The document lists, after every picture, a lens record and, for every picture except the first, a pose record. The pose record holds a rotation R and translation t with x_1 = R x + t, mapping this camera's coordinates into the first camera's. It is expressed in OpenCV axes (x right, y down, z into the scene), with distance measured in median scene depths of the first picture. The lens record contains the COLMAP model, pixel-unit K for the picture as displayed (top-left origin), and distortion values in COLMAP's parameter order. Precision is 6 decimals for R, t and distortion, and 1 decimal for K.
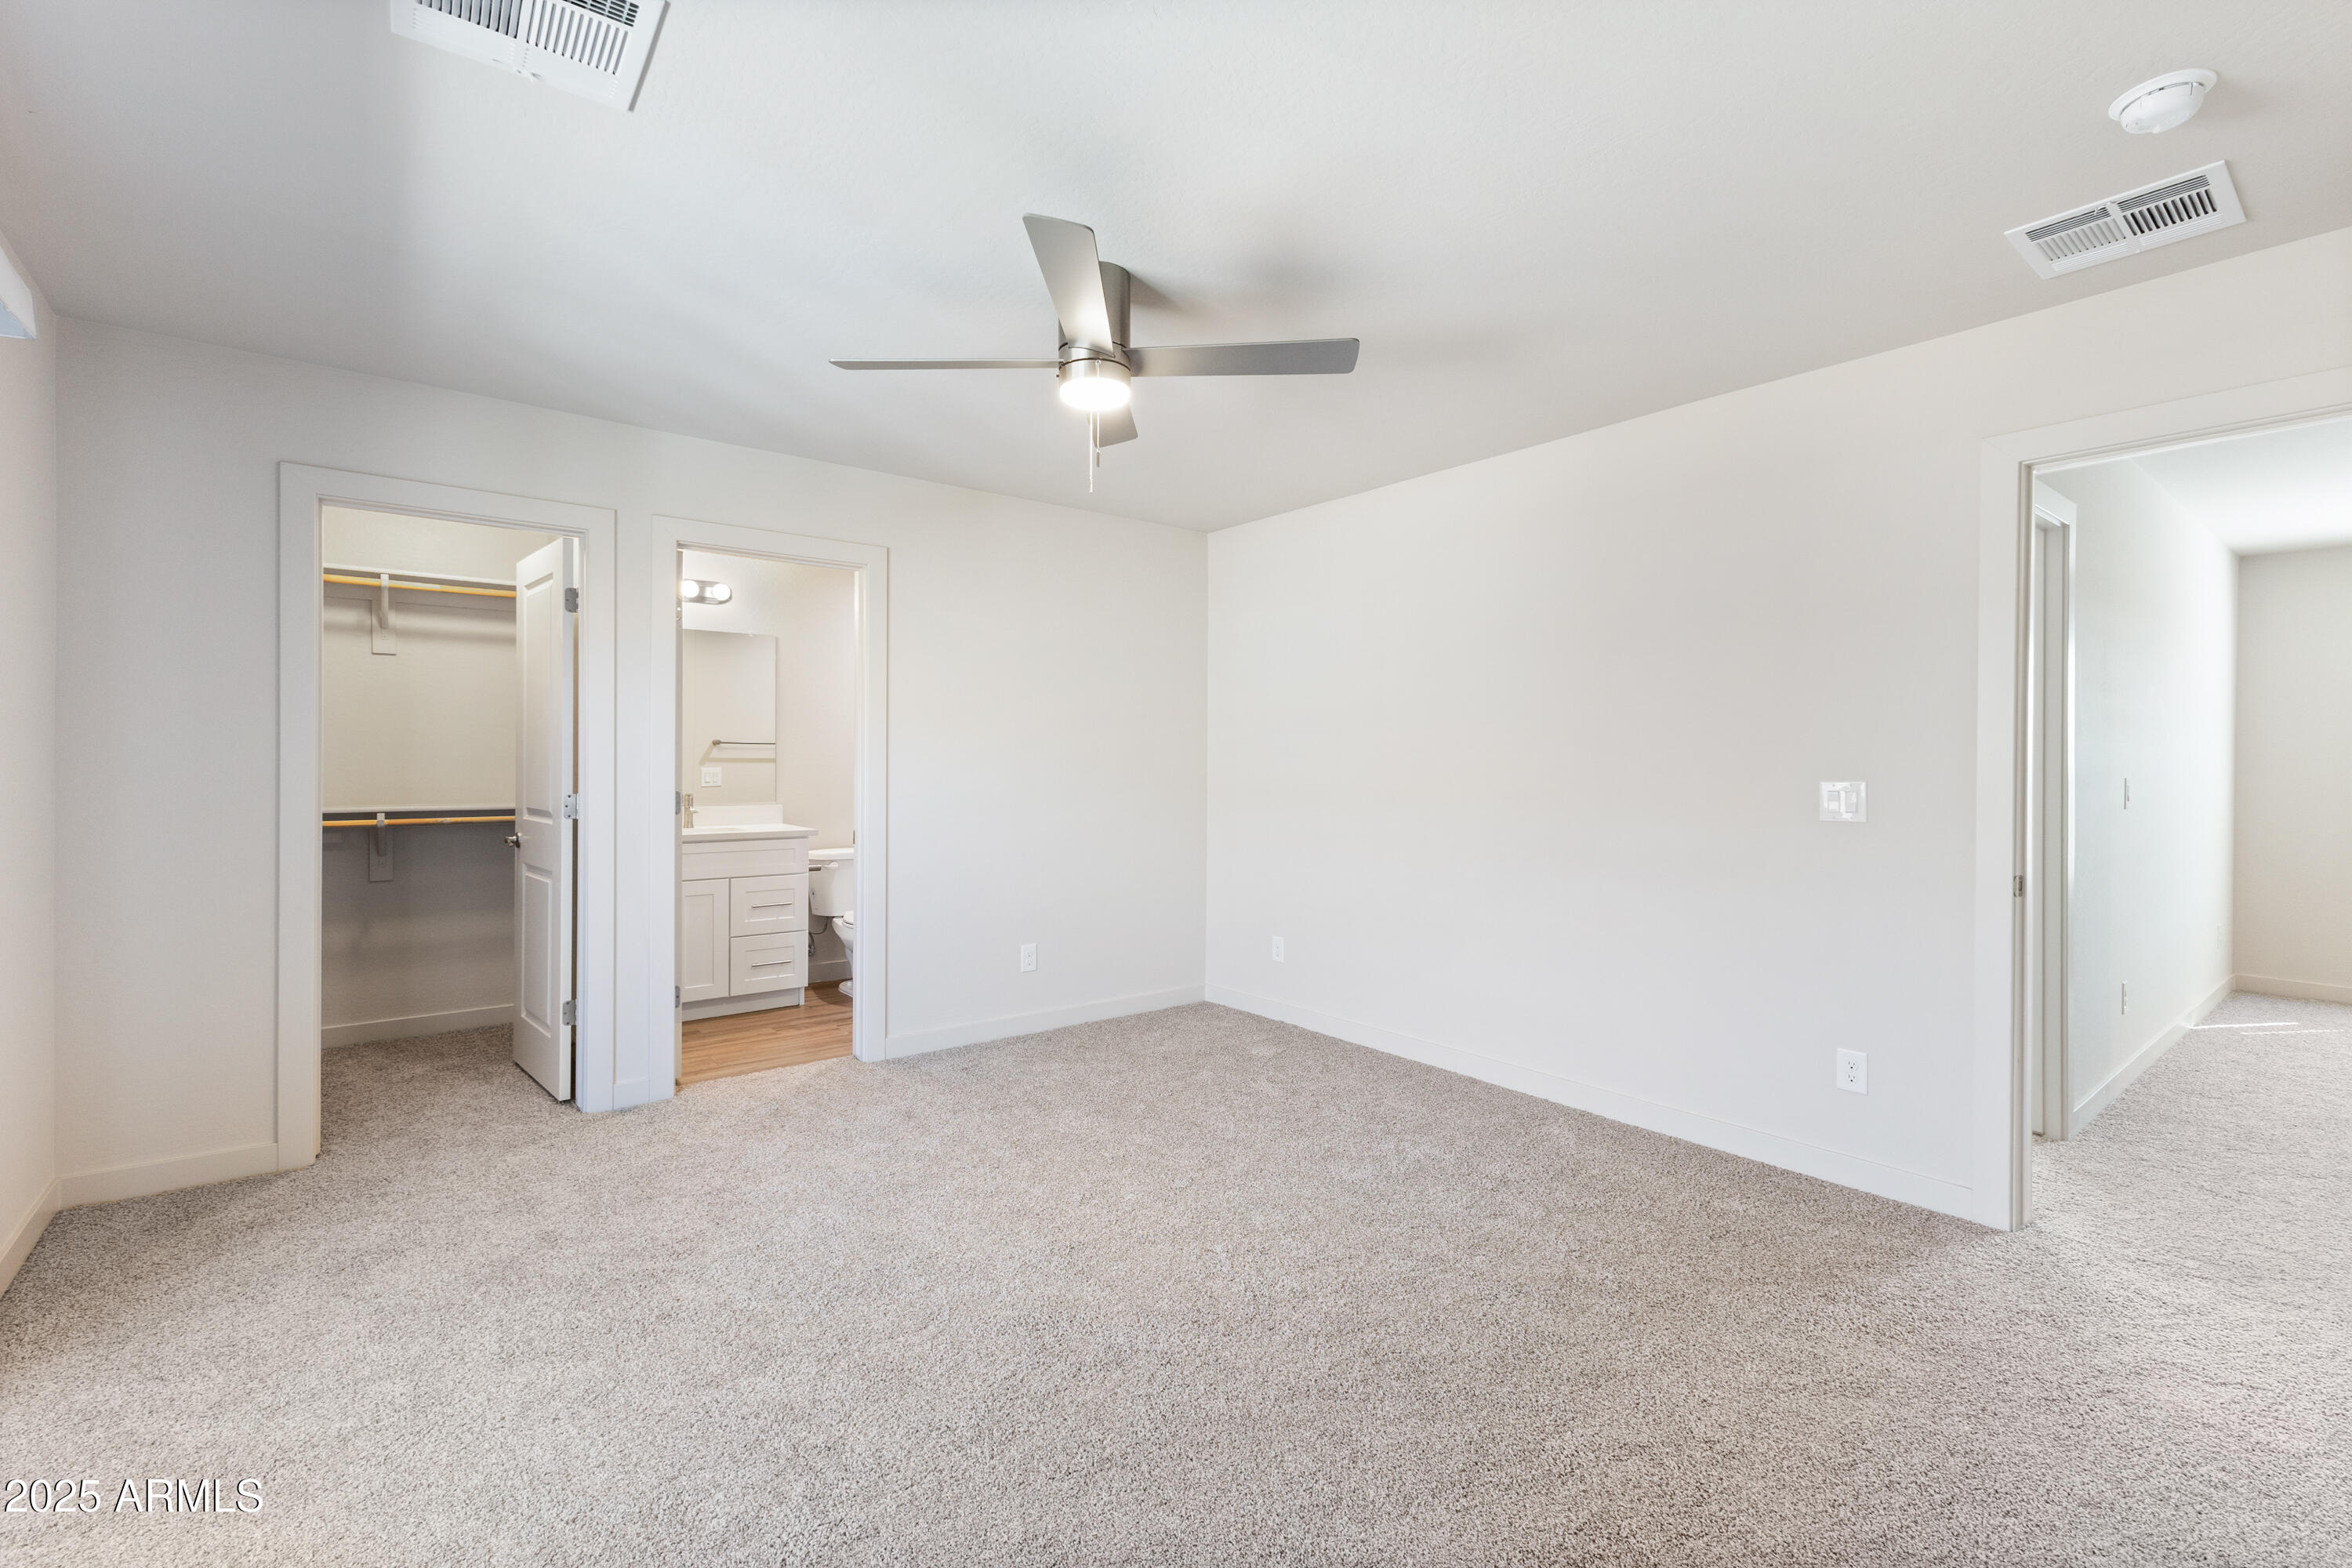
lens RADIAL K [[1018.5, 0, 1172.0], [0, 1018.5, 780.3], [0, 0, 1]] dist [0.010131, -0.000032]
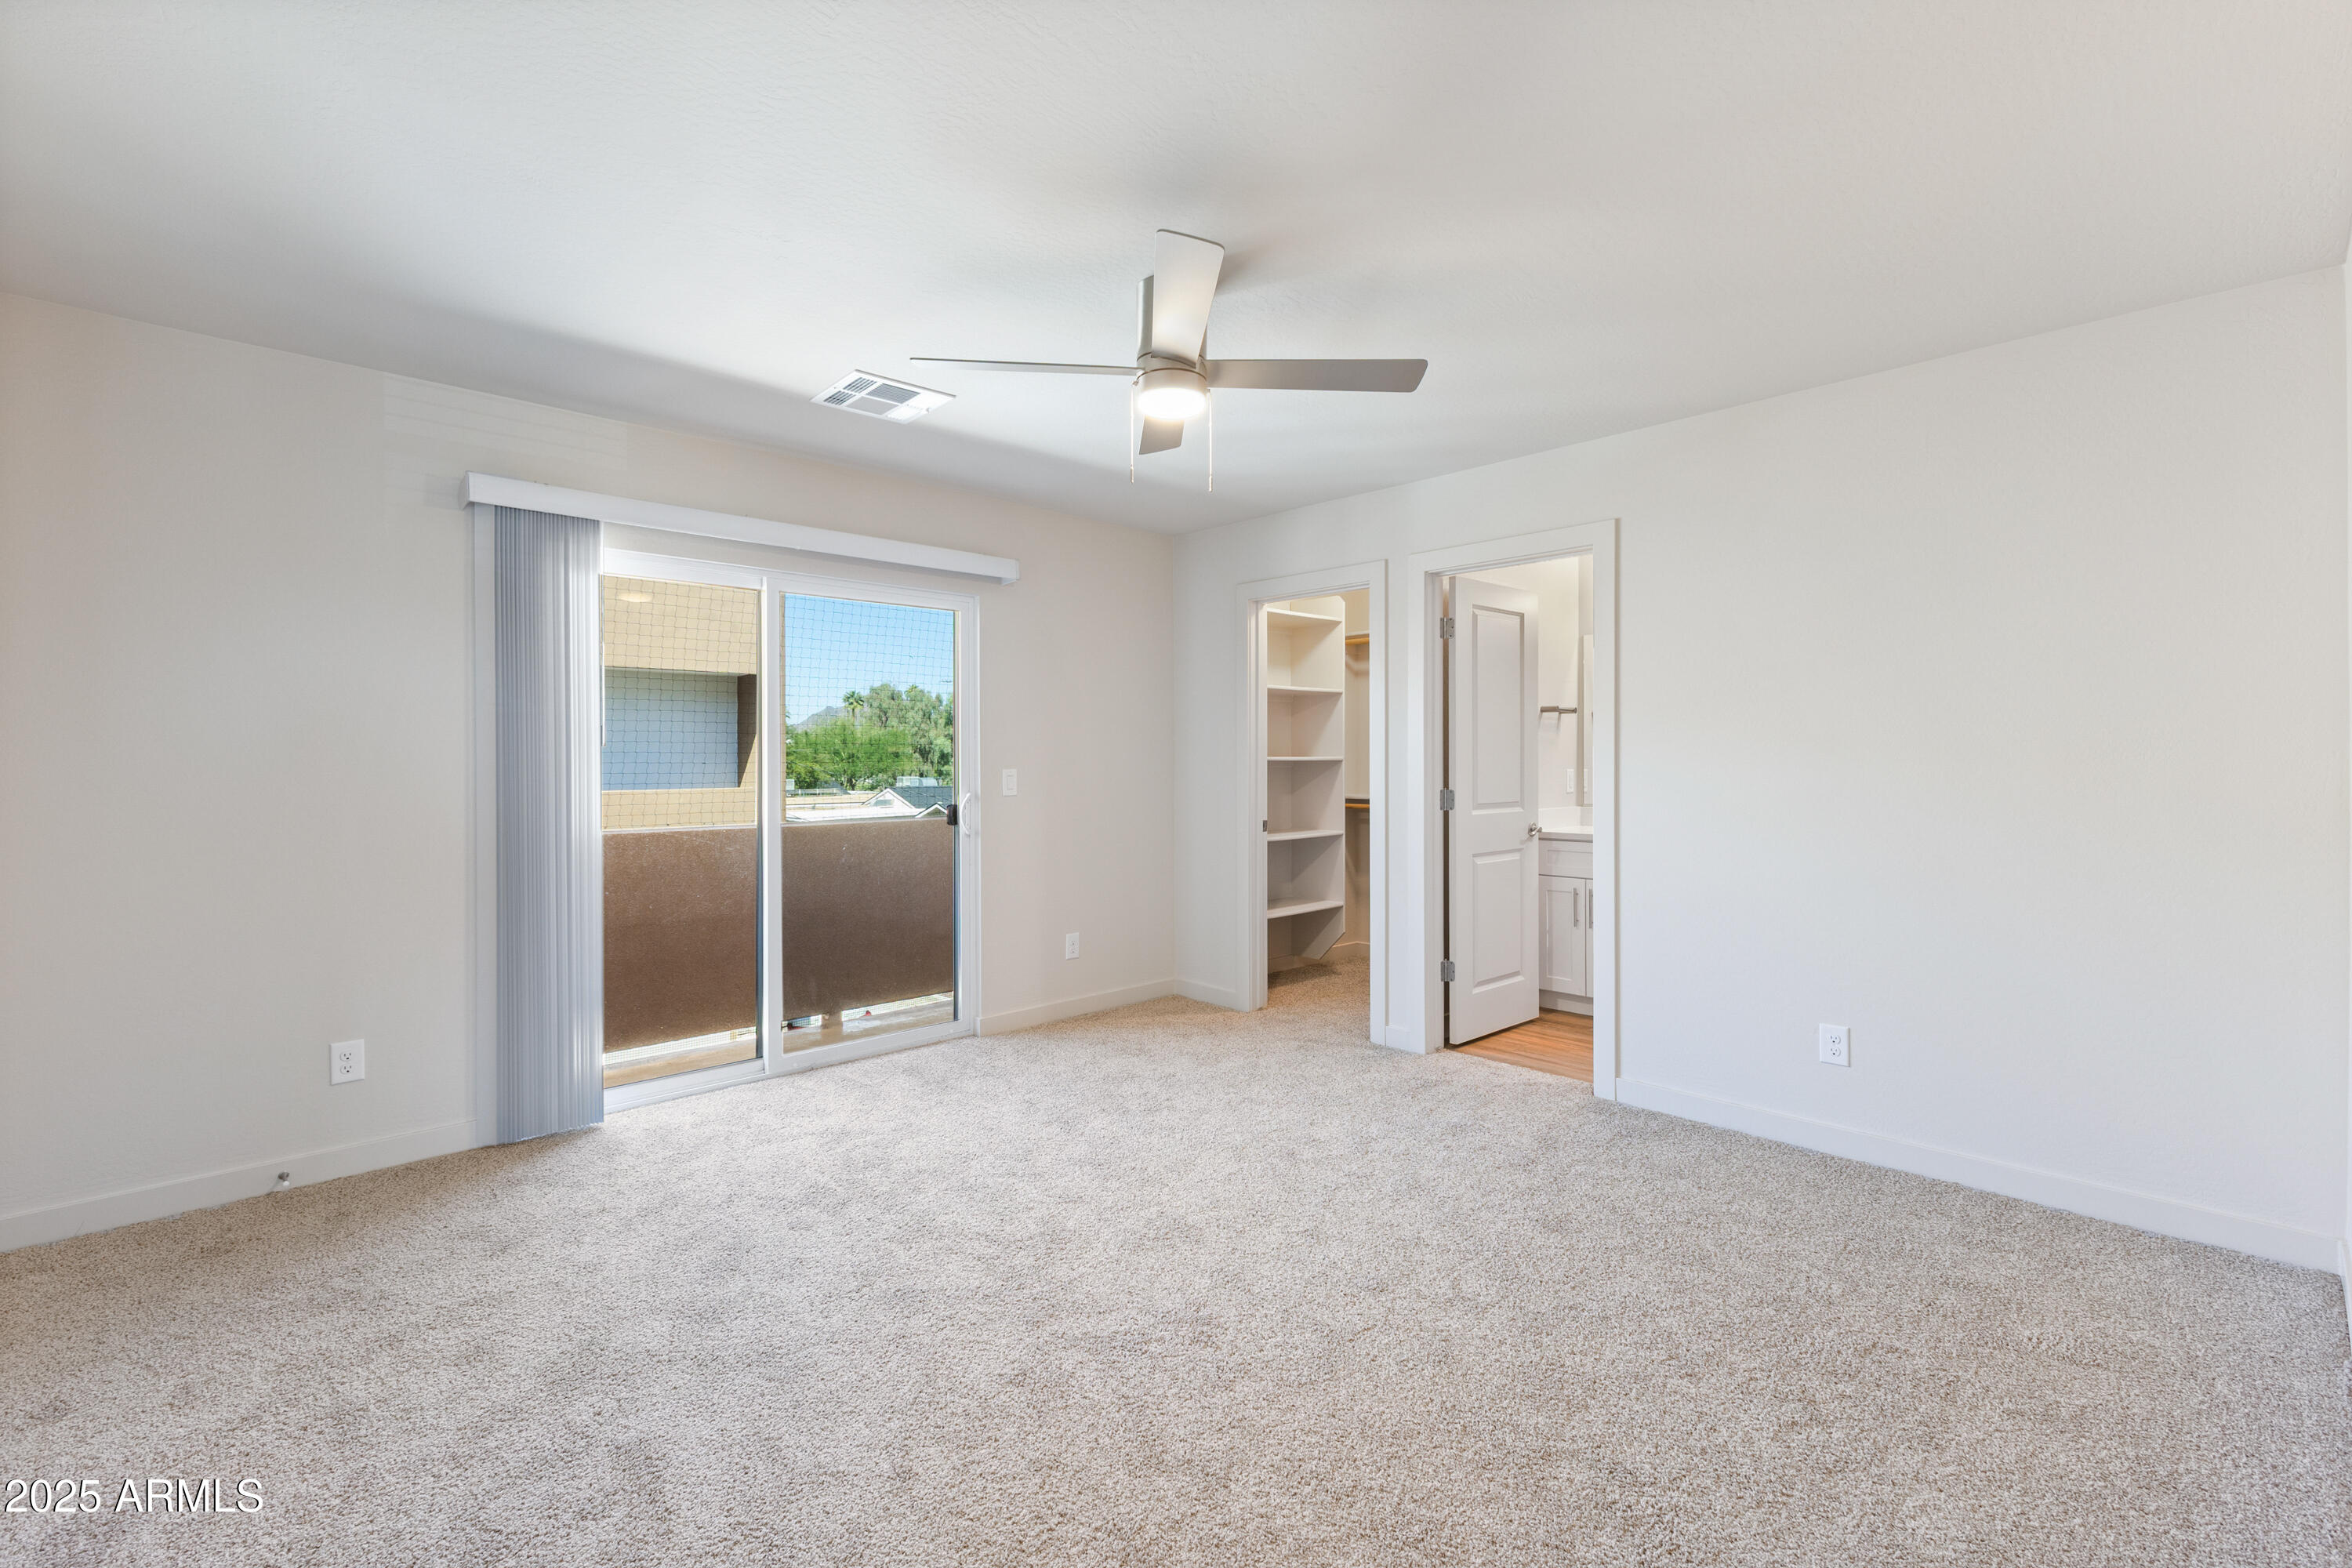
lens RADIAL K [[1028.3, 0, 1174.9], [0, 1028.3, 774.5], [0, 0, 1]] dist [0.010124, 0.000197]
pose [[0.082337, 0.004757, -0.996593, 0.653174], [-0.011118, 0.999931, 0.003854, -0.005581], [0.996543, 0.010763, 0.082384, 0.633619]]
